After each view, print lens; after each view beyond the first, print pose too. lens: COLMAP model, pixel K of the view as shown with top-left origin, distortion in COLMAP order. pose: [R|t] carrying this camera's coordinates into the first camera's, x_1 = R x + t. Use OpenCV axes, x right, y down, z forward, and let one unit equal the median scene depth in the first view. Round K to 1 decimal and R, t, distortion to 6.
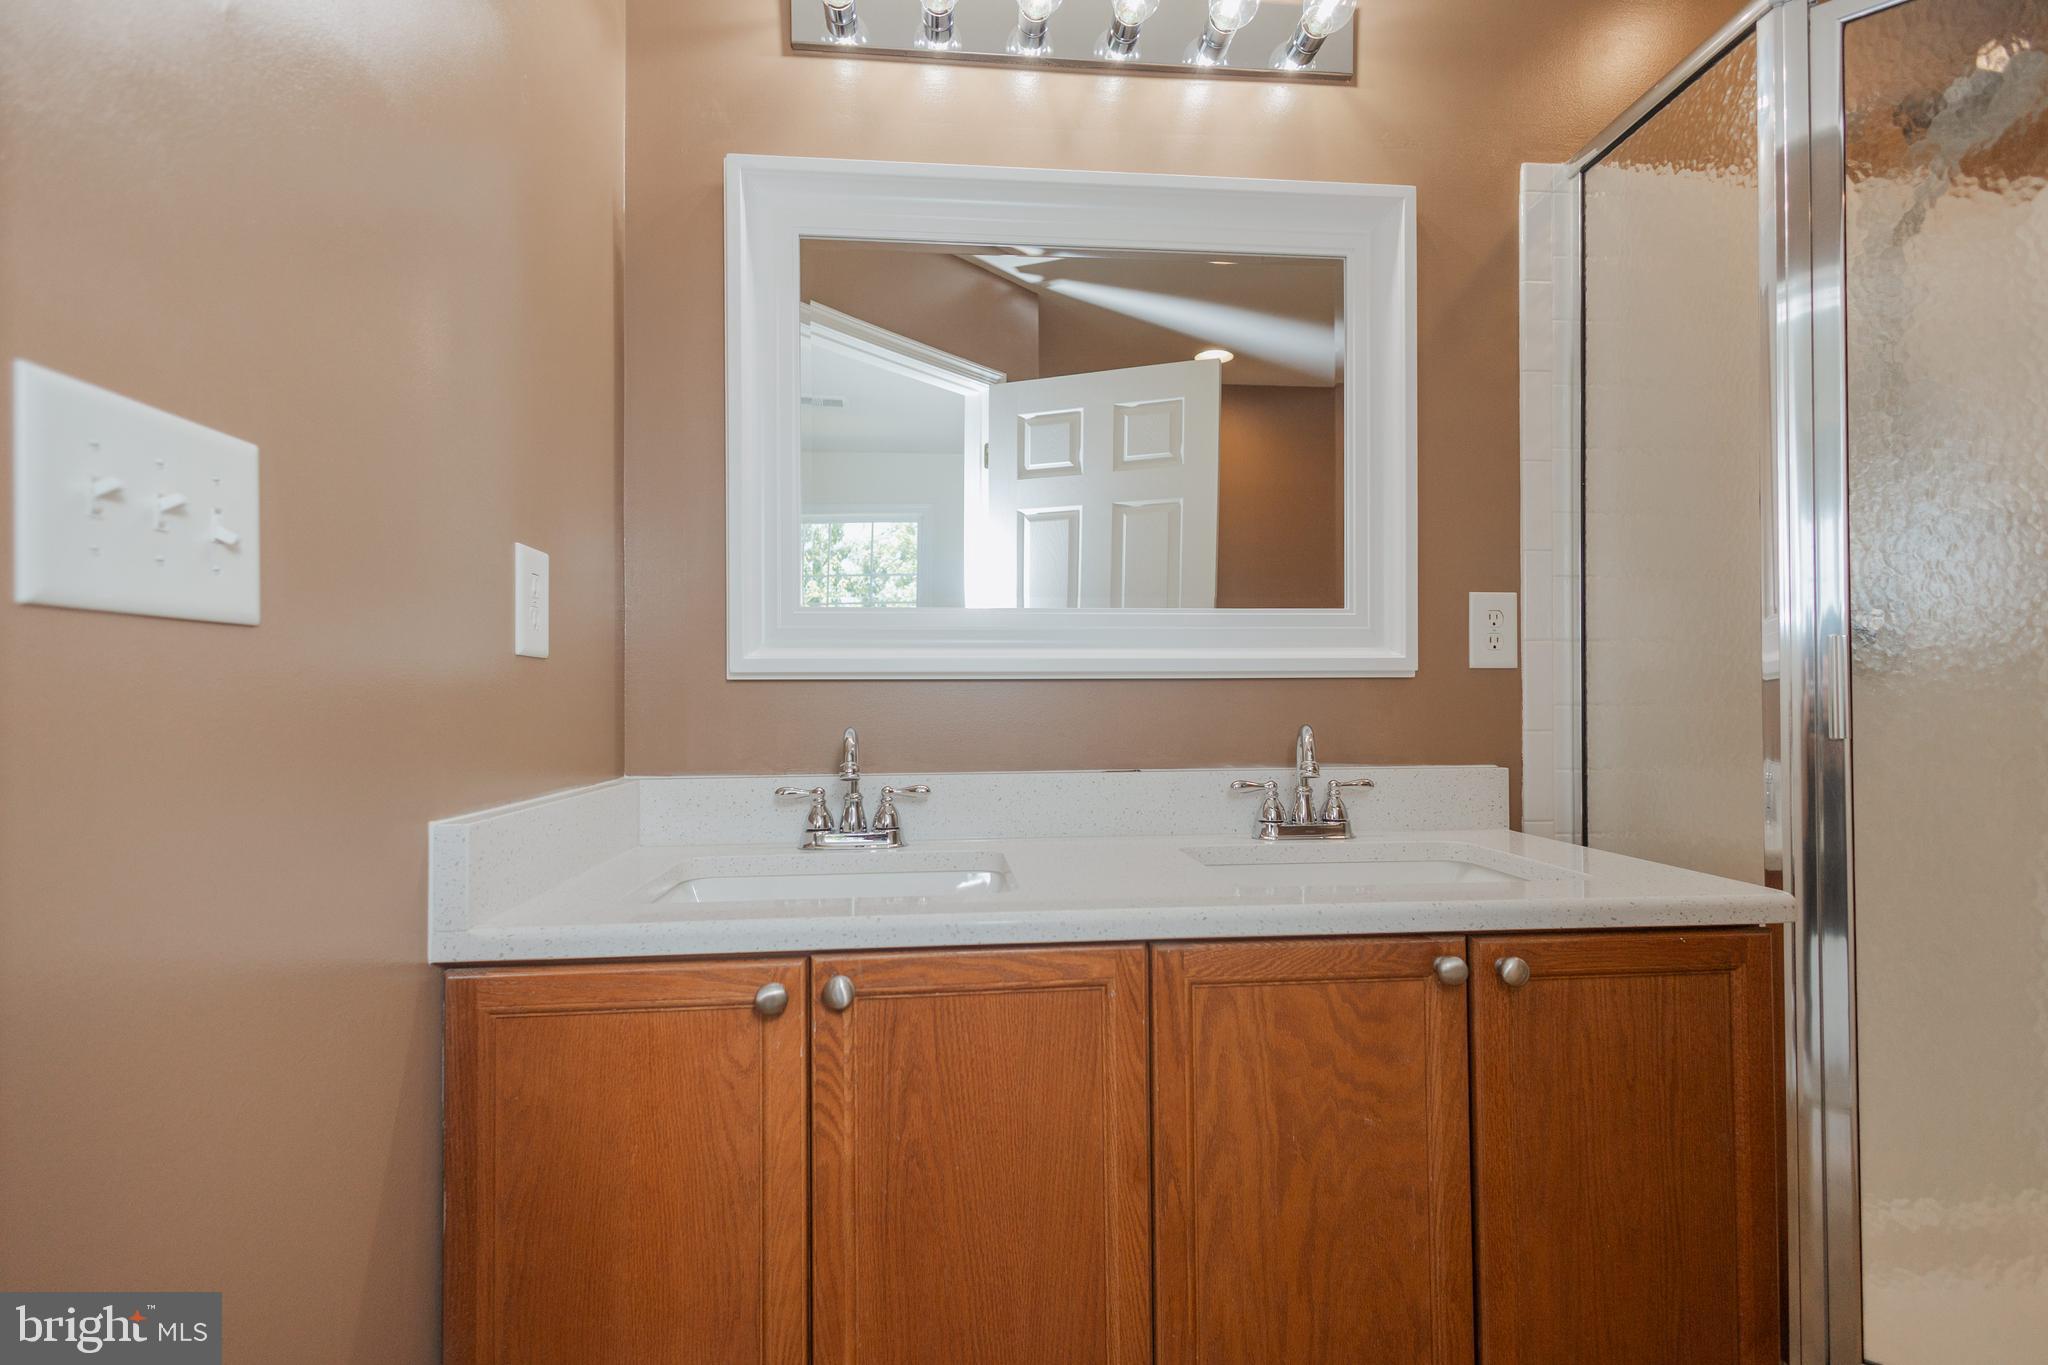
lens RADIAL K [[974.5, 0, 1024.0], [0, 974.5, 682.5], [0, 0, 1]] dist [0.017374, -0.000085]
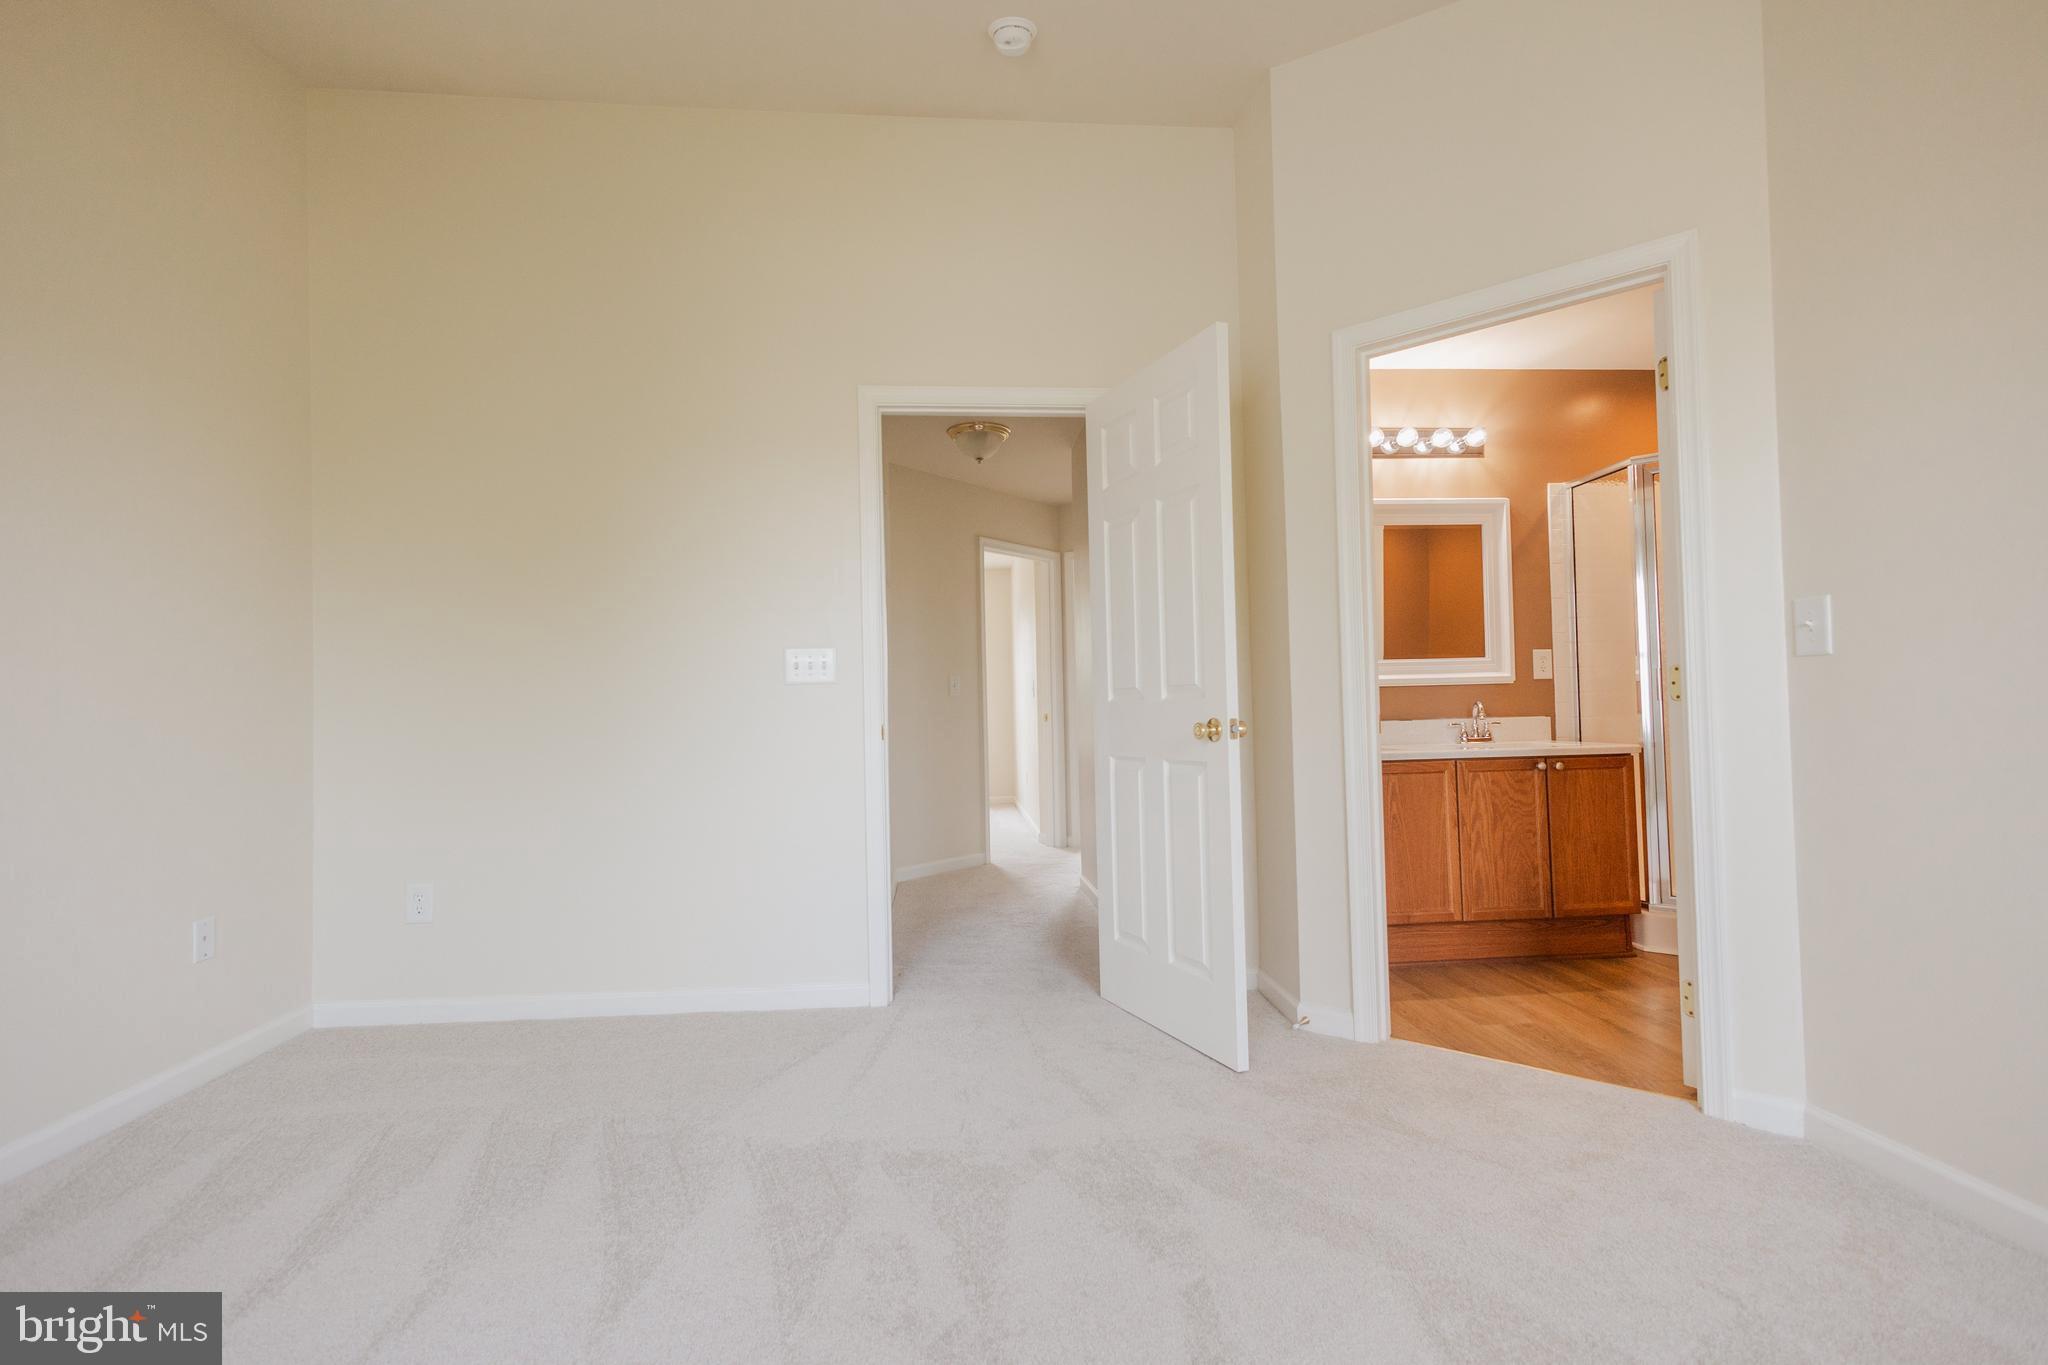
lens RADIAL K [[948.3, 0, 1024.0], [0, 948.3, 682.5], [0, 0, 1]] dist [0.001549, -0.000682]
pose [[0.999636, -0.022077, -0.015489, -0.916937], [0.021949, 0.999724, -0.008377, -0.015464], [0.015670, 0.008034, 0.999845, -1.641535]]
